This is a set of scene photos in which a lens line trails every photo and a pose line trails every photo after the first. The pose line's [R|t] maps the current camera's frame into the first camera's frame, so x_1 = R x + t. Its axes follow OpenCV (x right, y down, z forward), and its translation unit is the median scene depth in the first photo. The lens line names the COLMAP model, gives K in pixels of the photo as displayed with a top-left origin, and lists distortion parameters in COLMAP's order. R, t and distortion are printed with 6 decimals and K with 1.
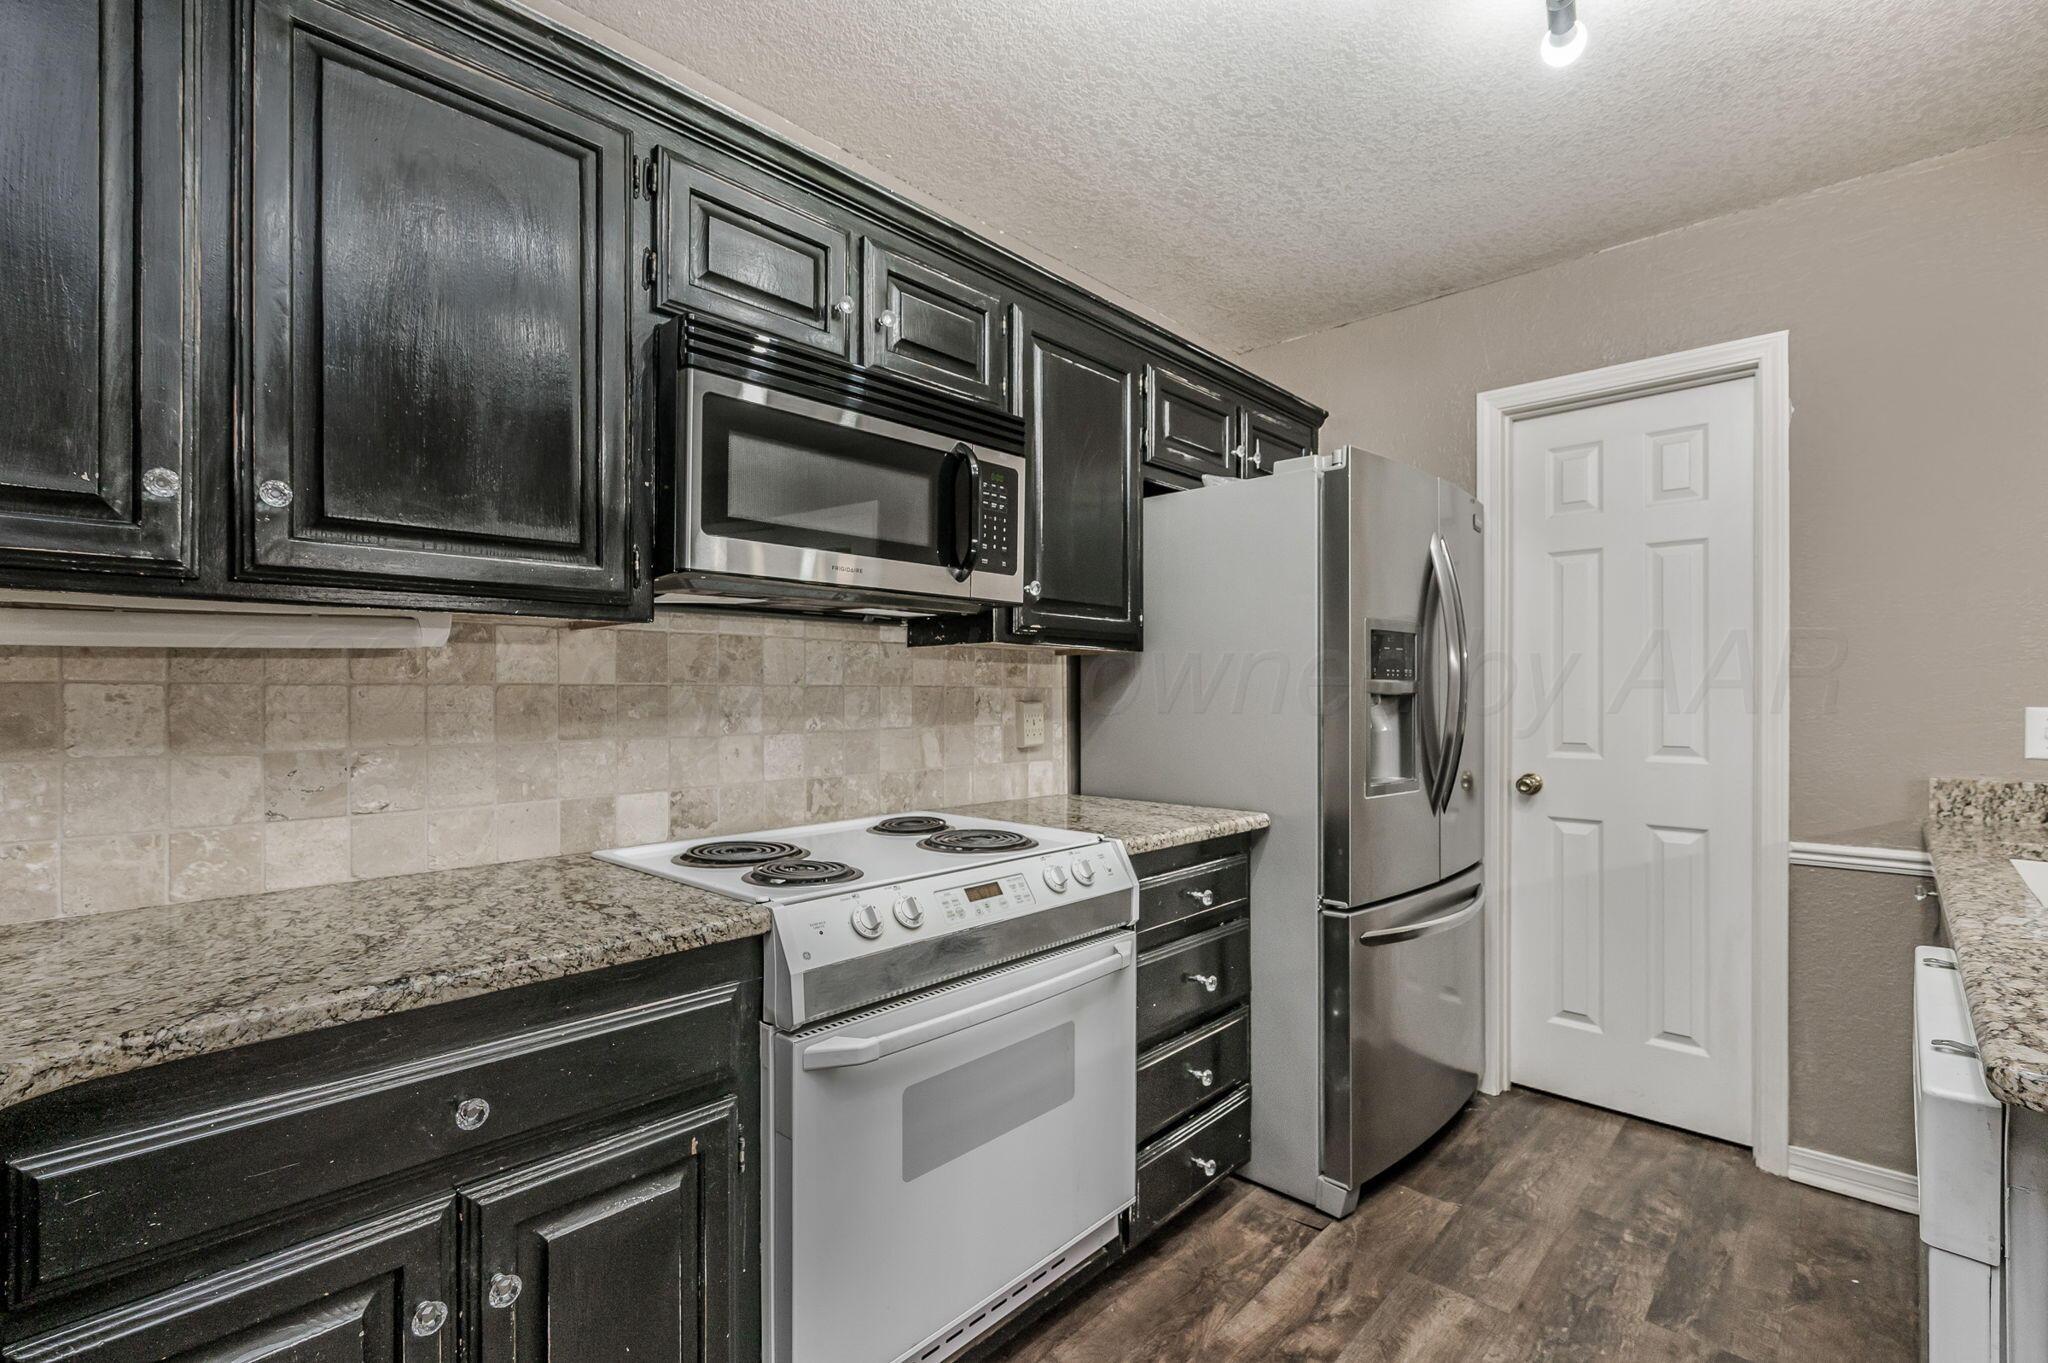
lens RADIAL K [[919.0, 0, 1030.6], [0, 919.0, 695.7], [0, 0, 1]] dist [-0.002896, -0.001063]
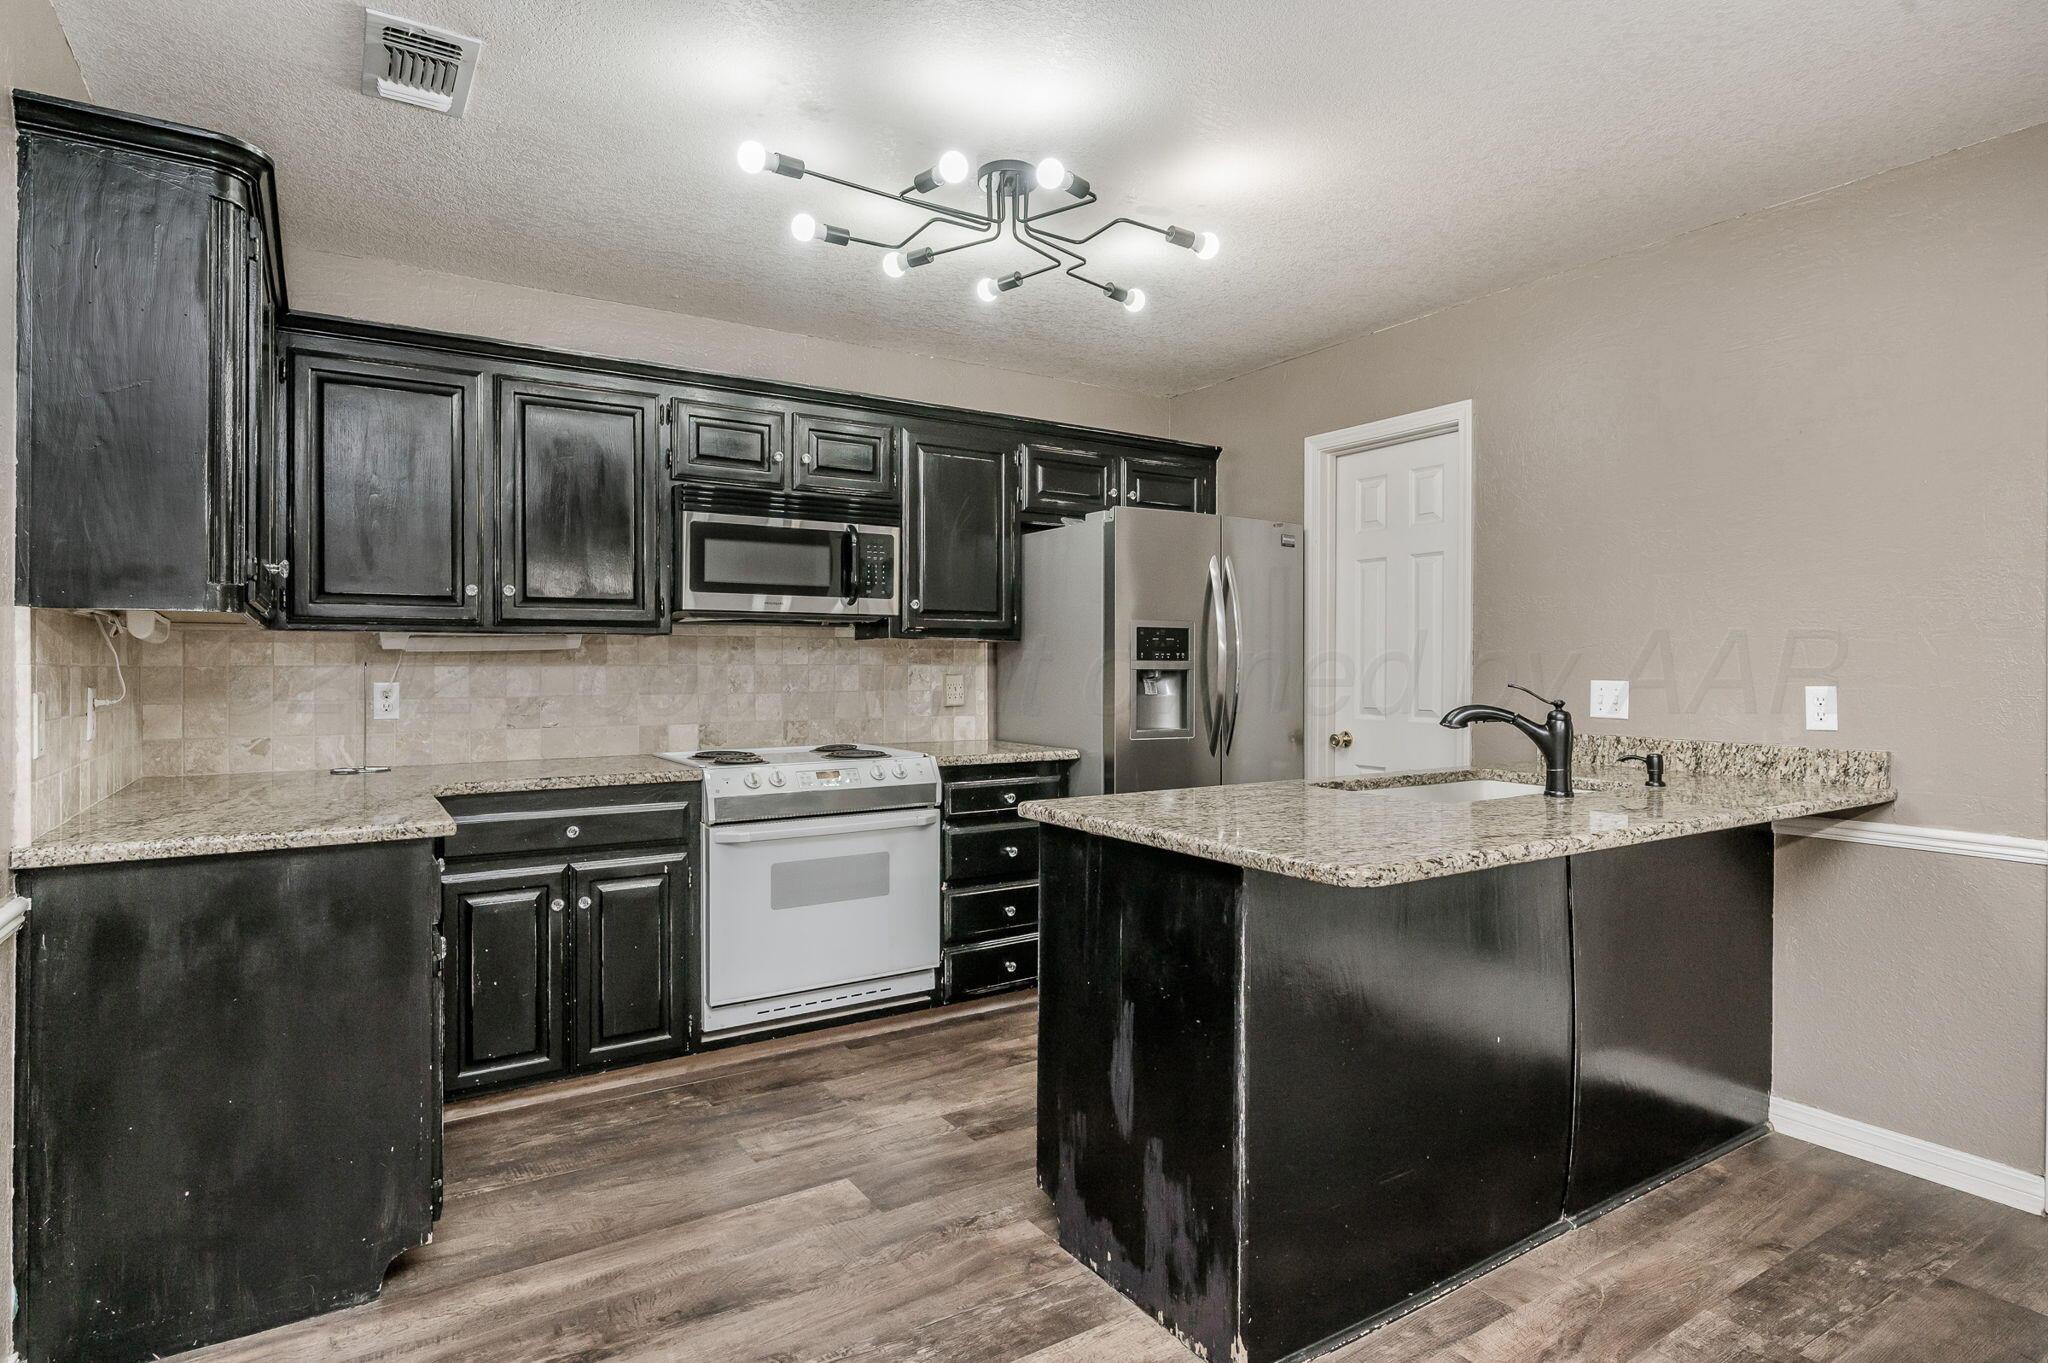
lens RADIAL K [[1059.0, 0, 1022.9], [0, 1059.0, 674.2], [0, 0, 1]] dist [-0.010630, 0.000075]
pose [[0.969238, 0.002027, -0.246119, 0.701947], [-0.000494, 0.999980, 0.006288, -0.007068], [0.246127, -0.005973, 0.969219, -0.817440]]
